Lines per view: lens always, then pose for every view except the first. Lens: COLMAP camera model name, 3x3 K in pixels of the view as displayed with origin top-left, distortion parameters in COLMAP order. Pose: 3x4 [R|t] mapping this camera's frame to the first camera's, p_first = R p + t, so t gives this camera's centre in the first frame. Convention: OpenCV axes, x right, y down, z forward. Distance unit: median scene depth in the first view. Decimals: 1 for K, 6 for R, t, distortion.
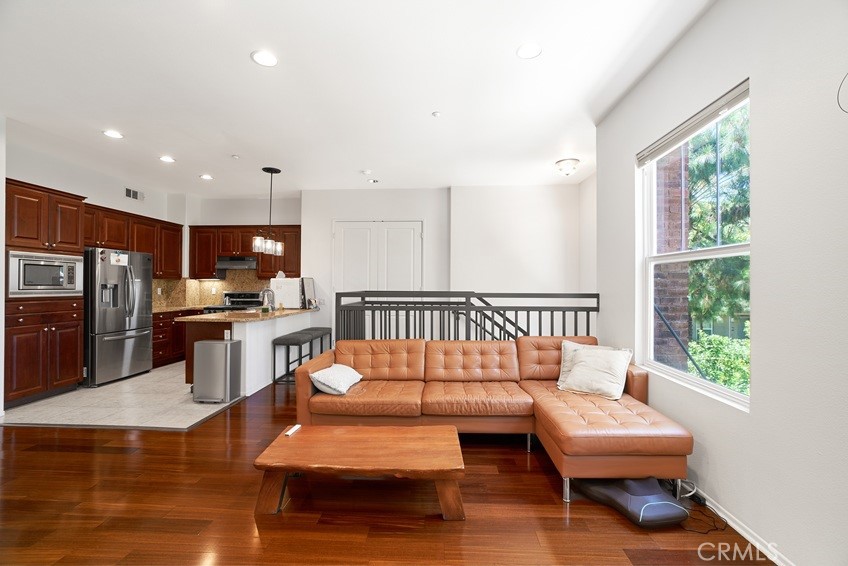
lens RADIAL K [[368.1, 0, 428.7], [0, 368.1, 283.1], [0, 0, 1]] dist [-0.035985, 0.015536]
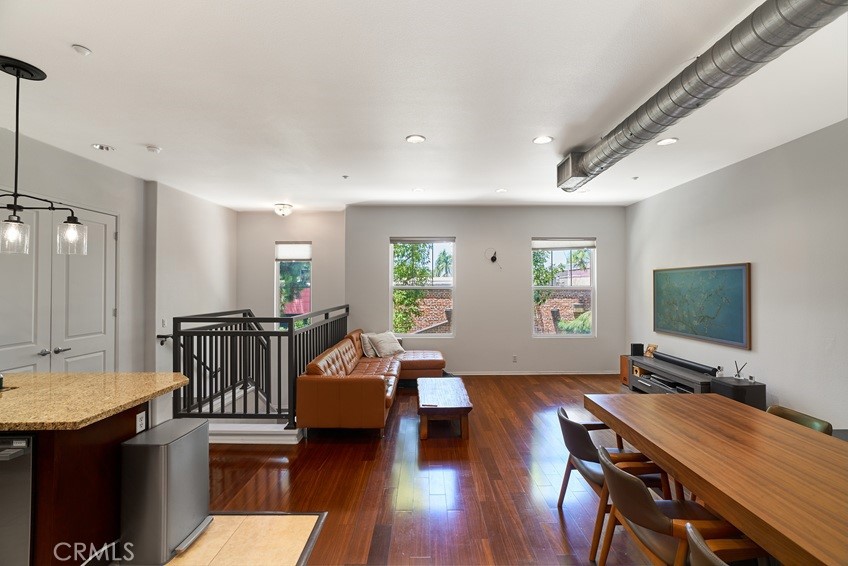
lens RADIAL K [[368.1, 0, 428.7], [0, 368.1, 283.1], [0, 0, 1]] dist [-0.035985, 0.015536]
pose [[-0.056311, 0.005603, 0.998398, -1.062768], [-0.005150, 0.999969, -0.005902, -0.052752], [-0.998400, -0.005474, -0.056281, 0.612293]]
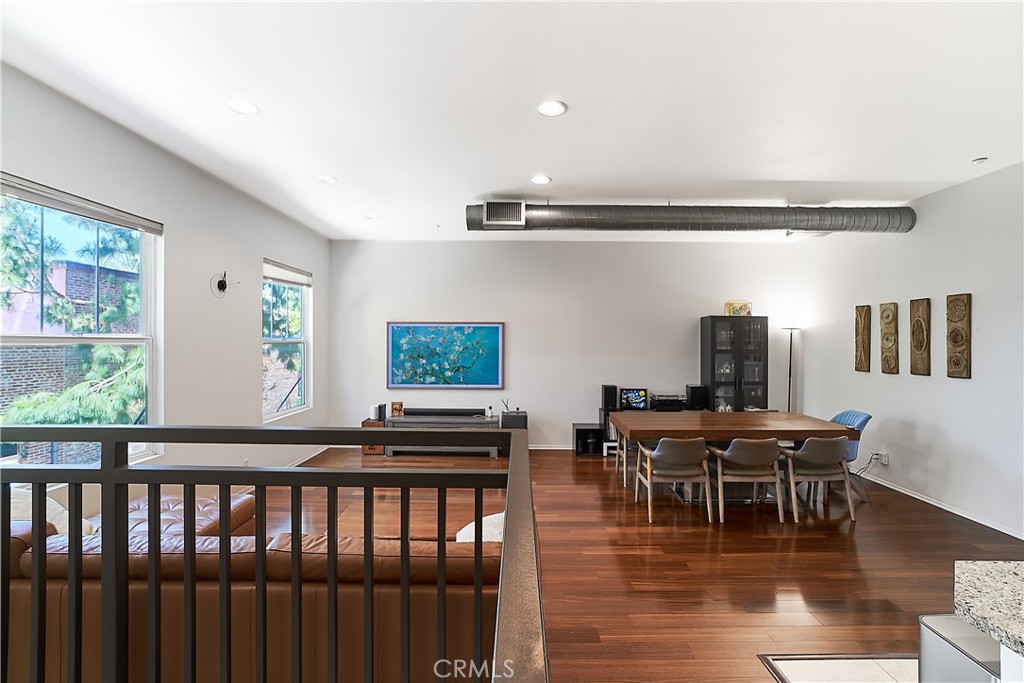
lens RADIAL K [[449.2, 0, 517.0], [0, 449.2, 343.1], [0, 0, 1]] dist [-0.026251, 0.009786]
pose [[-0.999109, -0.008425, -0.041351, -0.199742], [-0.008349, 0.999963, -0.002013, -0.042707], [0.041366, -0.001666, -0.999143, 1.211499]]
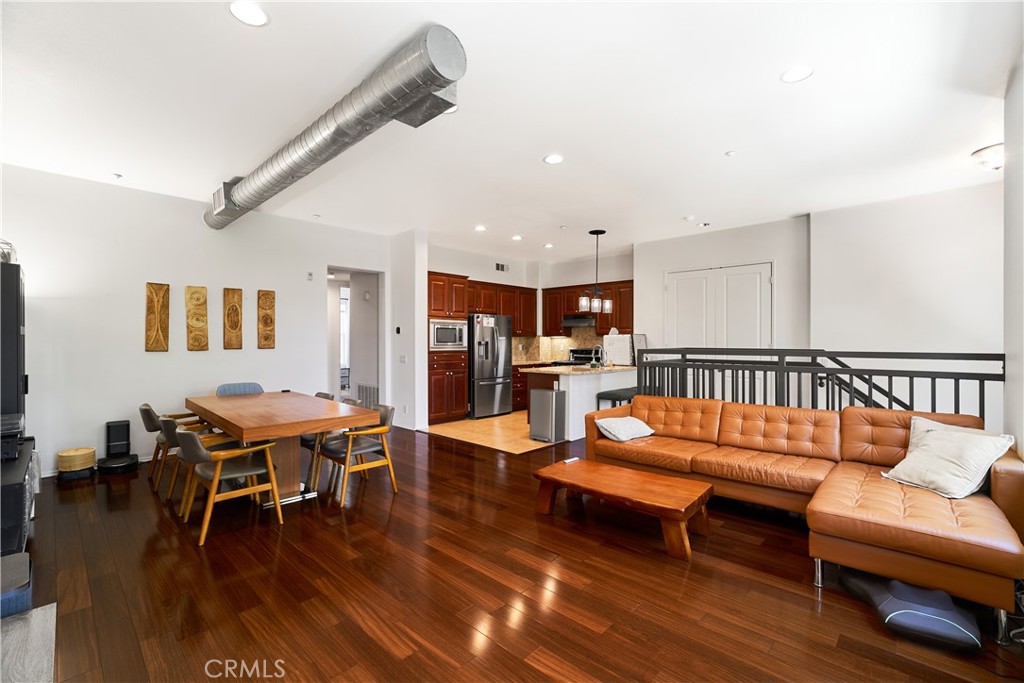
lens RADIAL K [[441.8, 0, 520.2], [0, 441.8, 342.0], [0, 0, 1]] dist [-0.020274, 0.000522]
pose [[0.766407, -0.002423, -0.642351, 0.253607], [0.007370, 0.999960, 0.005022, -0.002343], [0.642313, -0.008583, 0.766394, -0.137874]]
